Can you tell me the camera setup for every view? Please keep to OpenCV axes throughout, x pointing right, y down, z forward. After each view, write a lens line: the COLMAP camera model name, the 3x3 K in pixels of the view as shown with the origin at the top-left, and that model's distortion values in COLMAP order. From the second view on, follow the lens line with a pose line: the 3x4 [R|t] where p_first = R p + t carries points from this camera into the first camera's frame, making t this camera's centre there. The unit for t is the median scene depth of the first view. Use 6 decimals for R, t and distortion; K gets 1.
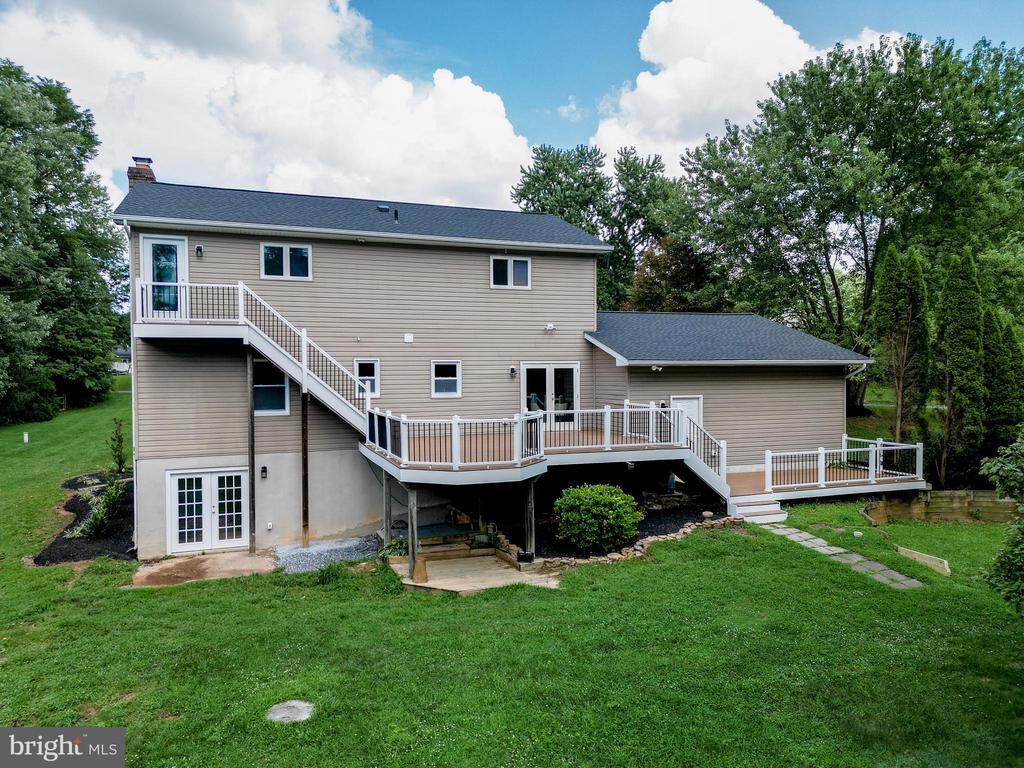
lens RADIAL K [[713.0, 0, 507.0], [0, 713.0, 385.7], [0, 0, 1]] dist [0.099006, -0.119196]
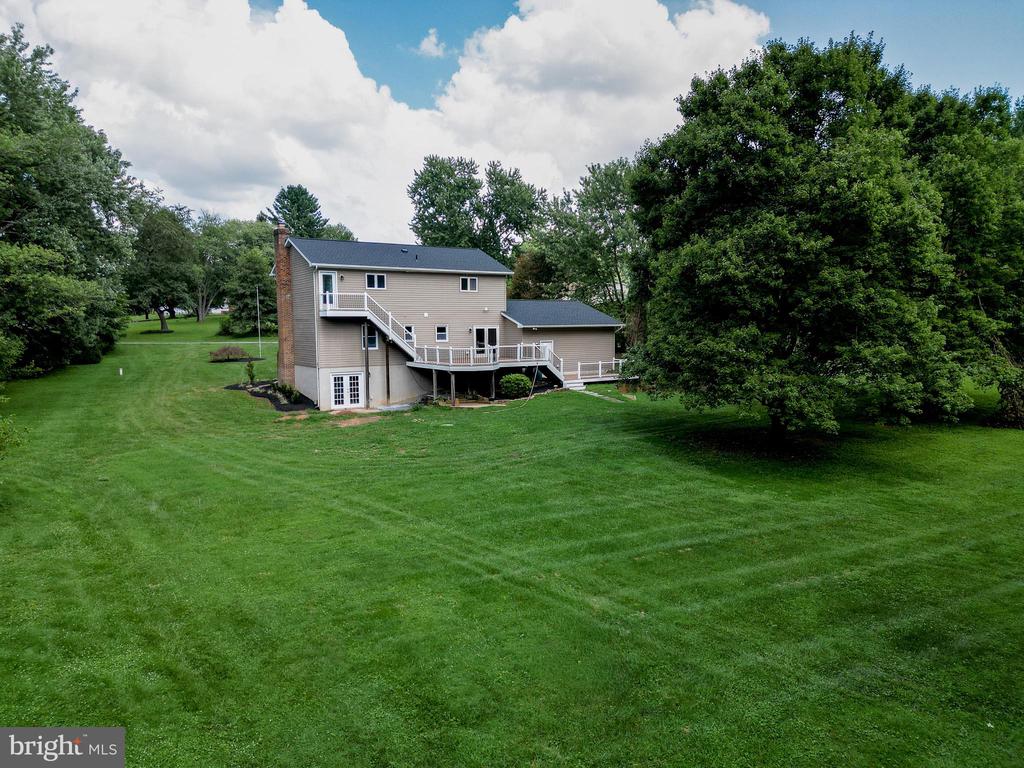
lens RADIAL K [[713.0, 0, 507.0], [0, 713.0, 385.7], [0, 0, 1]] dist [0.099006, -0.119196]
pose [[0.977398, -0.017618, 0.210672, -0.379769], [0.004034, 0.997894, 0.064734, 0.010196], [-0.211369, -0.062421, 0.975411, -1.283613]]
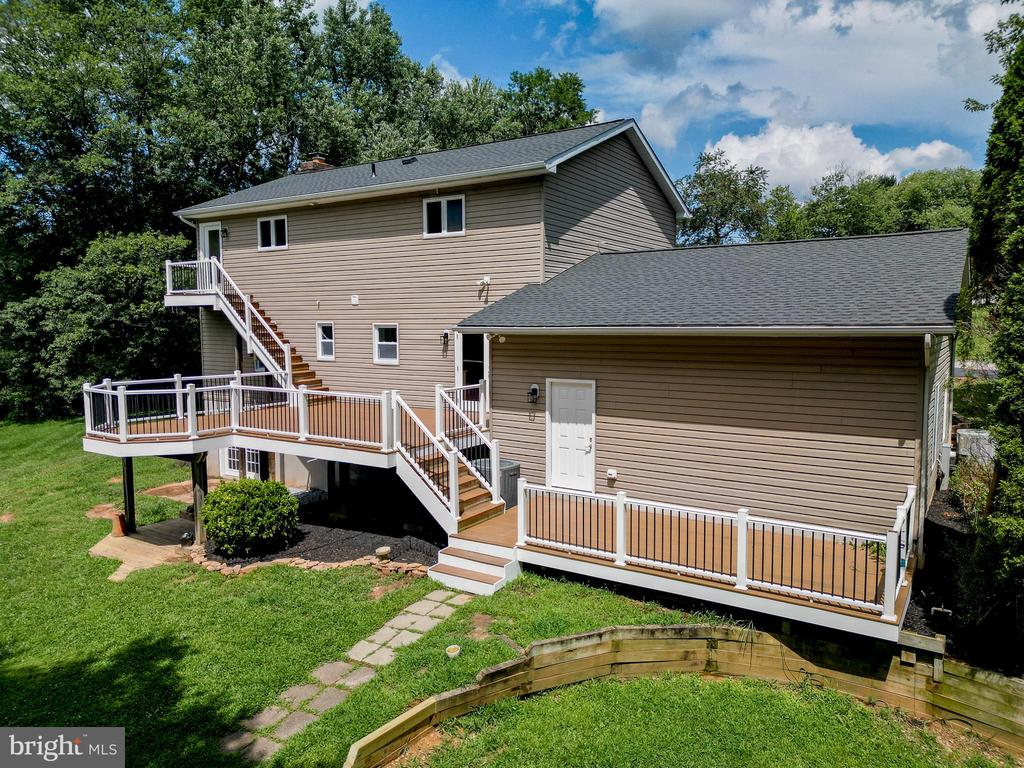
lens RADIAL K [[713.0, 0, 507.0], [0, 713.0, 385.7], [0, 0, 1]] dist [0.099006, -0.119196]
pose [[0.601402, 0.076063, -0.795318, 0.796183], [-0.017314, 0.996465, 0.082208, -0.036377], [0.798759, -0.035670, 0.600593, 0.608358]]
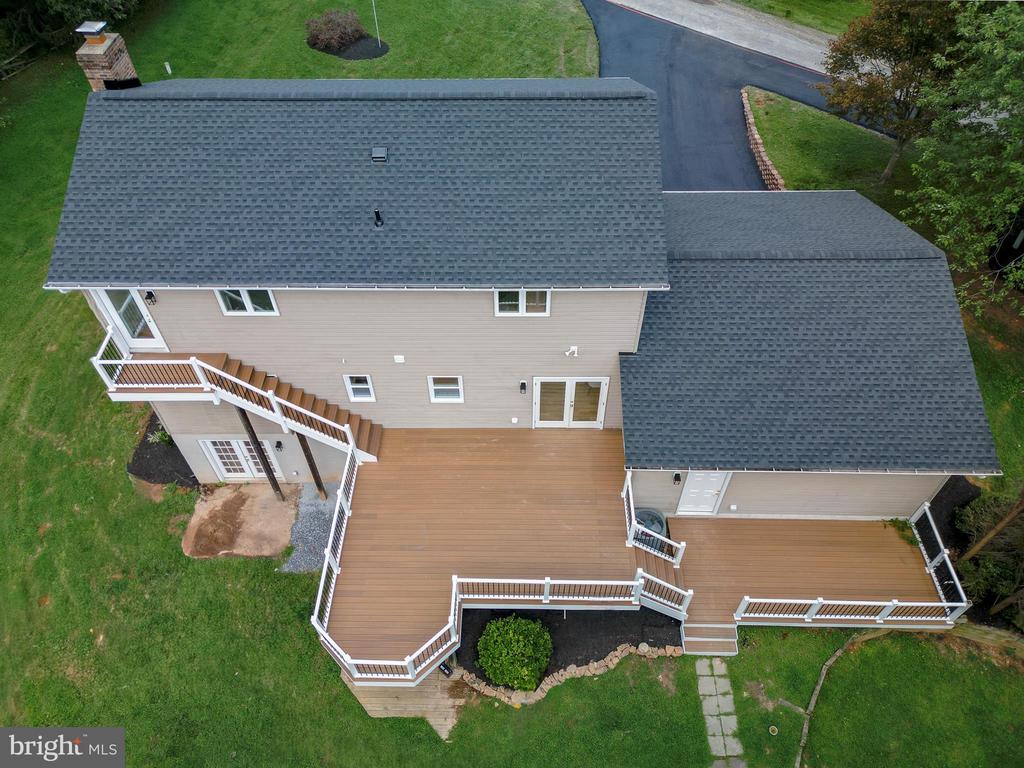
lens RADIAL K [[713.0, 0, 507.0], [0, 713.0, 385.7], [0, 0, 1]] dist [0.099006, -0.119196]
pose [[0.935904, 0.260902, -0.236672, 0.216783], [0.001144, 0.669623, 0.742700, -0.737204], [0.352252, -0.695367, 0.626404, 0.490076]]
